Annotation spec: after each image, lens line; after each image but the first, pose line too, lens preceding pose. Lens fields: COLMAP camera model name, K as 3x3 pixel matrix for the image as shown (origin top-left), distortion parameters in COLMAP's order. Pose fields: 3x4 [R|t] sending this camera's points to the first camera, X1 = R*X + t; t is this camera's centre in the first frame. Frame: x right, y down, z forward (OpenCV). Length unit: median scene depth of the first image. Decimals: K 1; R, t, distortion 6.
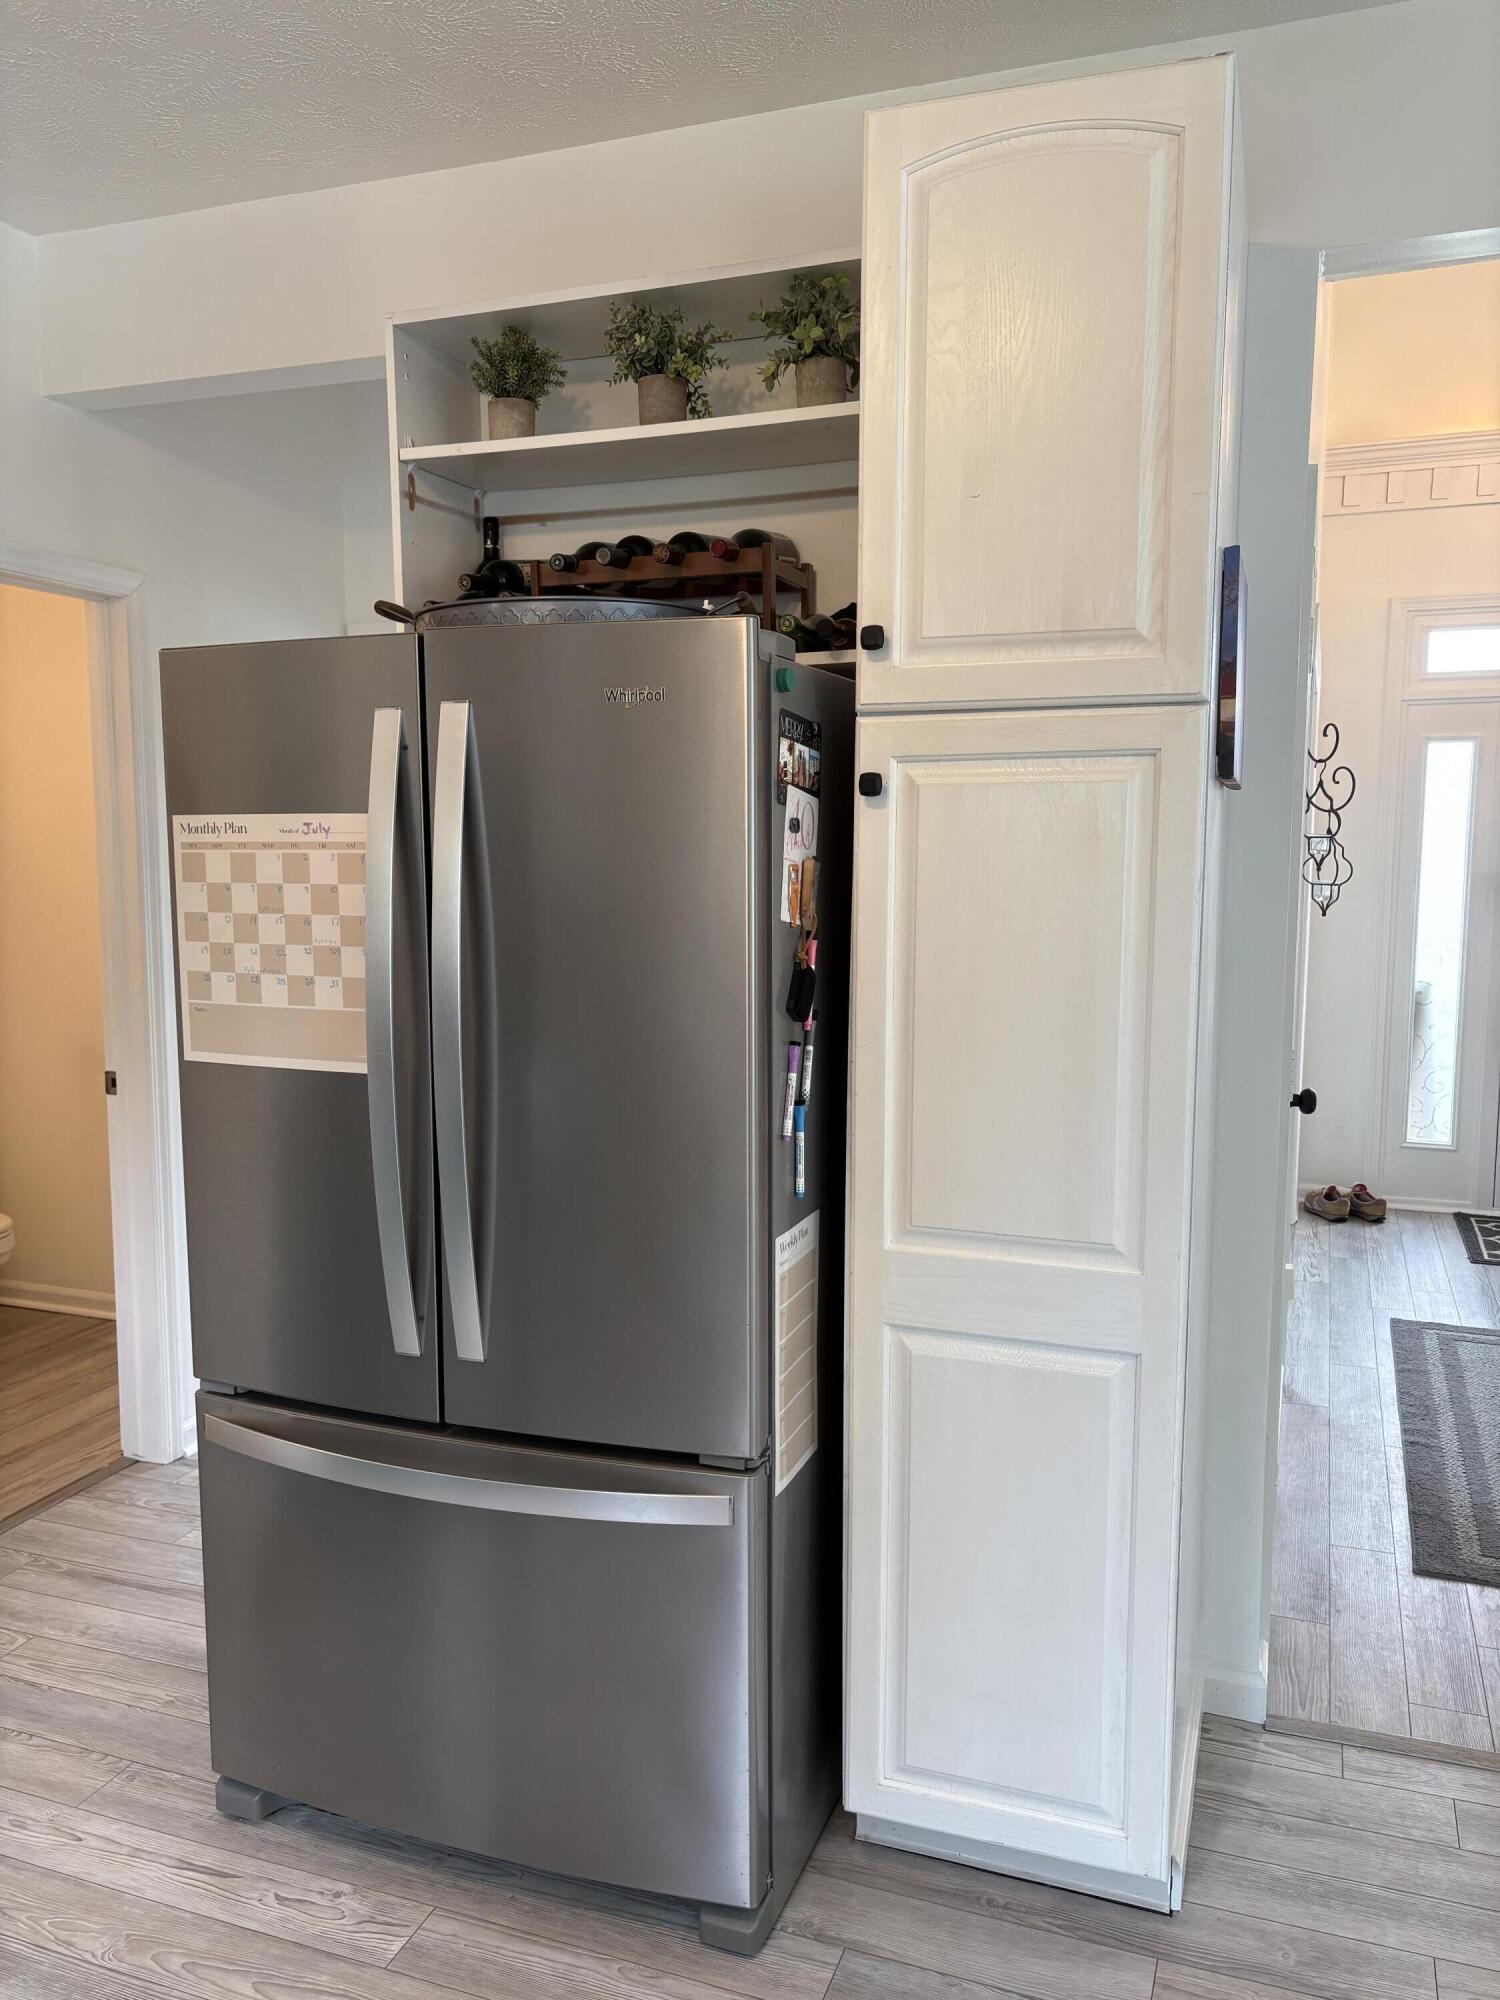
lens RADIAL K [[1504.5, 0, 753.0], [0, 1504.5, 1008.0], [0, 0, 1]] dist [0.043915, -0.035892]
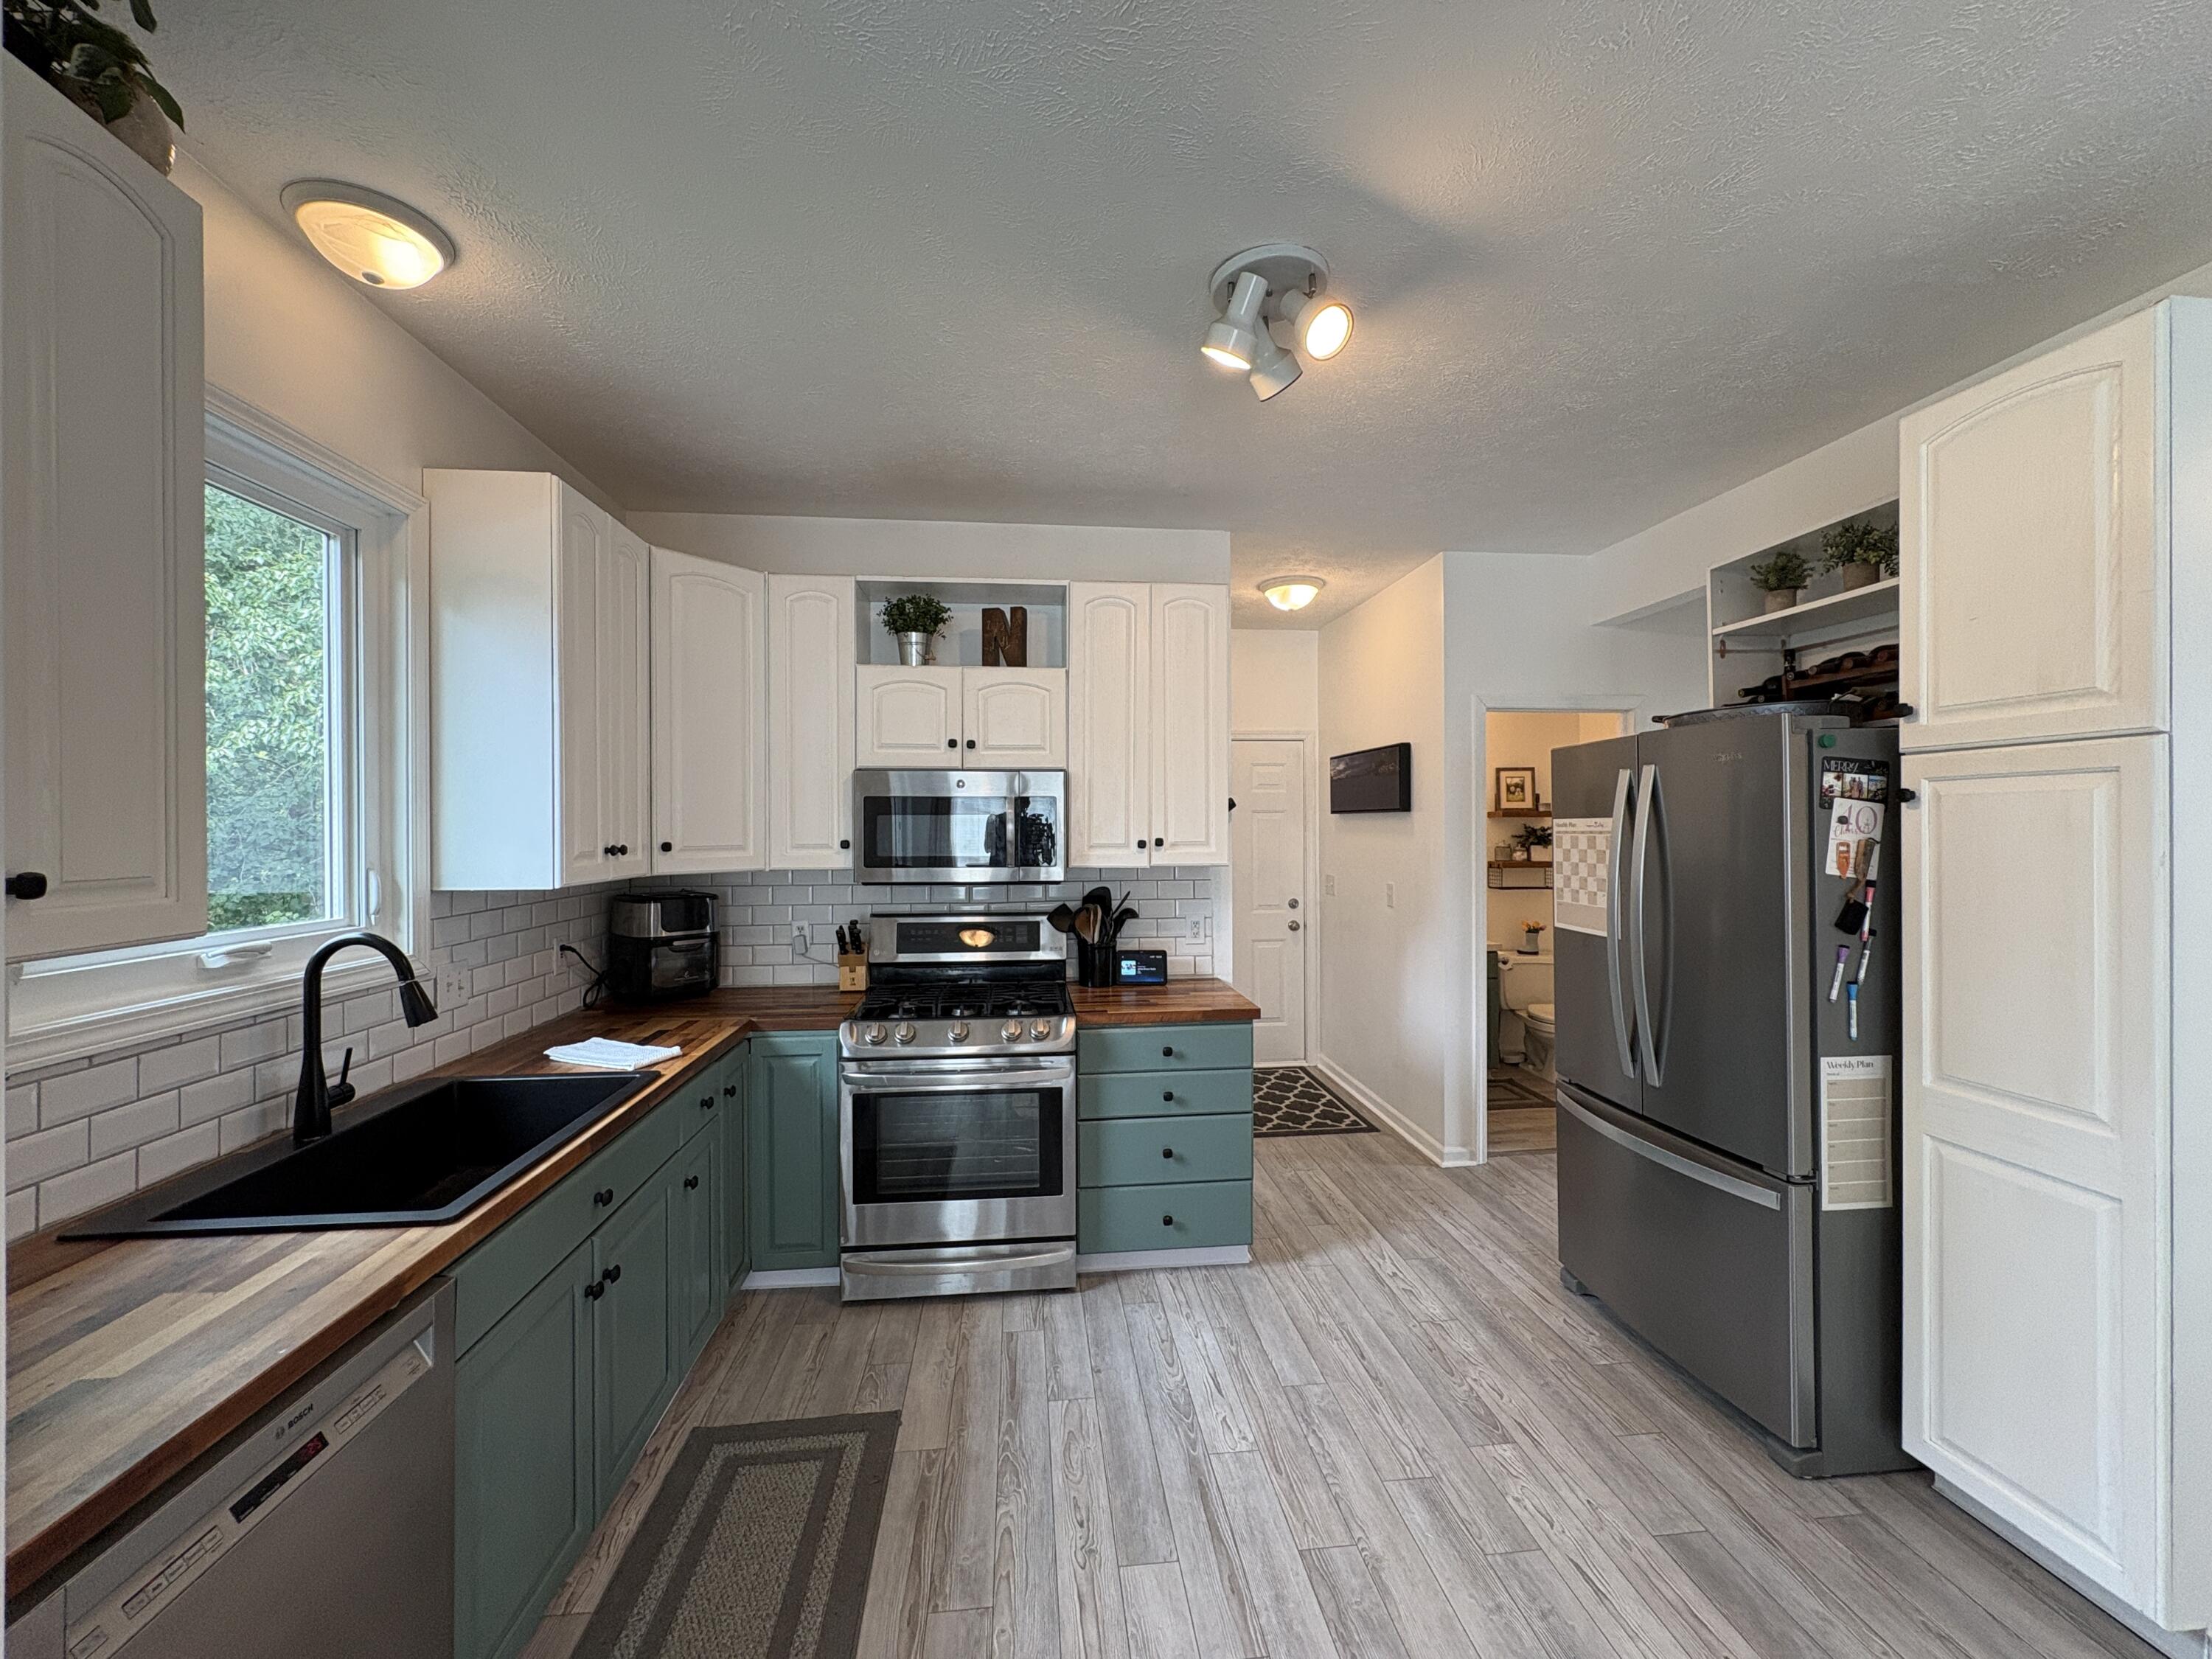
lens RADIAL K [[878.2, 0, 1108.5], [0, 878.2, 826.3], [0, 0, 1]] dist [-0.000964, 0.000467]
pose [[0.444153, -0.004705, -0.895939, 0.538574], [-0.094934, 0.994110, -0.052284, 0.018688], [0.890907, 0.108277, 0.441090, -0.203527]]
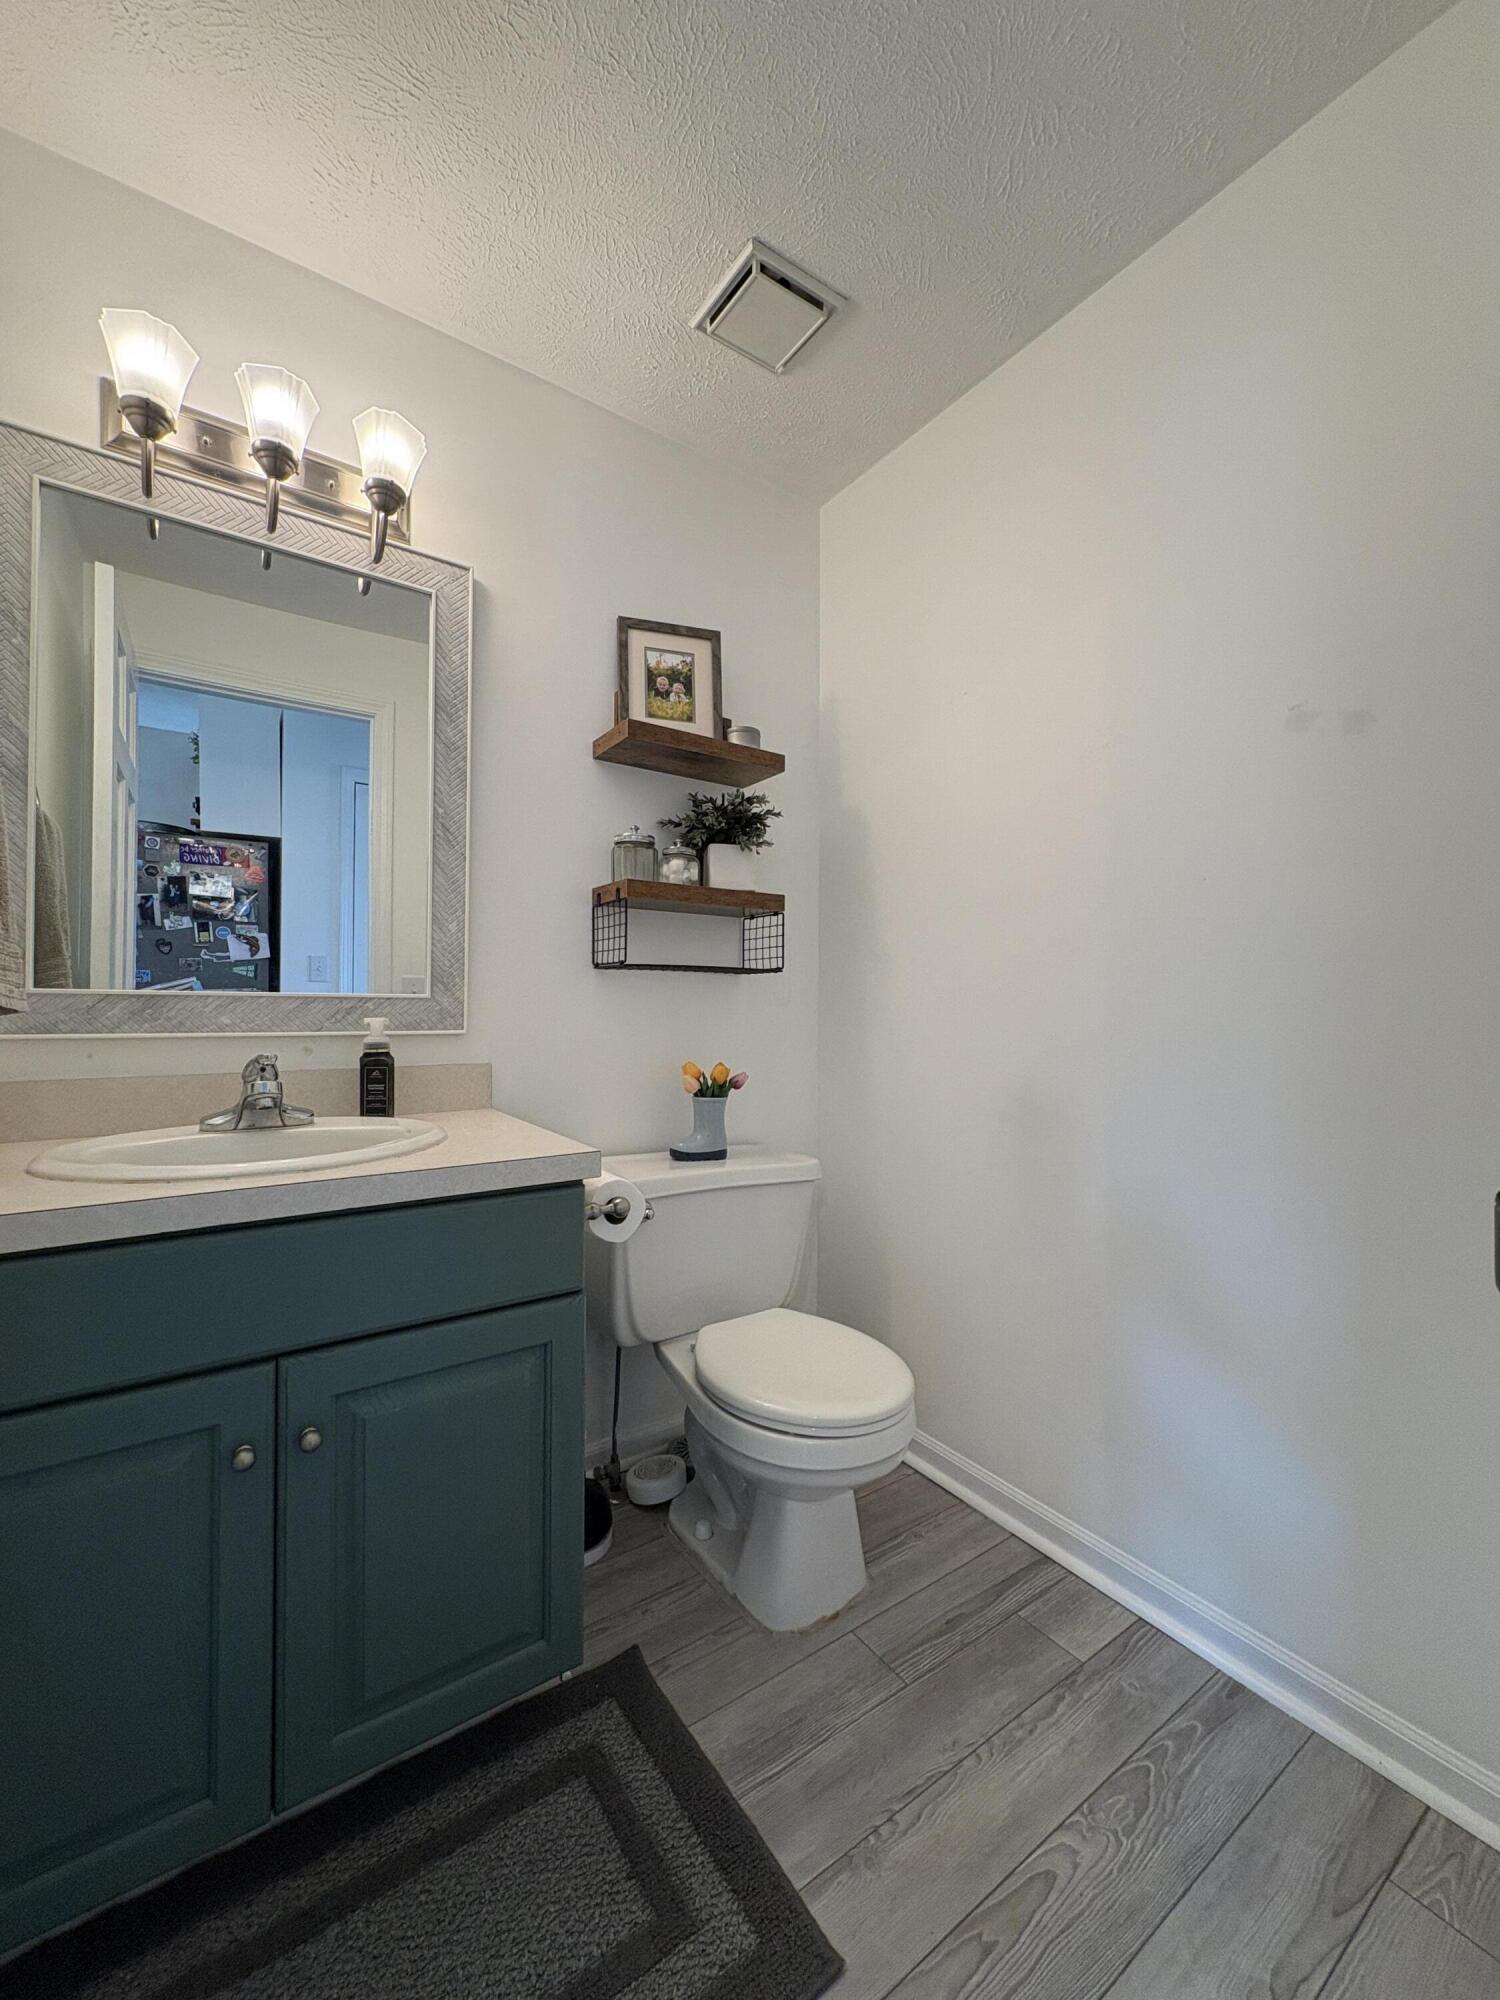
lens RADIAL K [[794.0, 0, 744.7], [0, 794.0, 1006.9], [0, 0, 1]] dist [-0.000964, 0.000467]
pose [[0.820299, -0.004150, -0.571920, -0.146176], [-0.066208, 0.992562, -0.102164, 0.044387], [0.568090, 0.121671, 0.813923, 0.677822]]
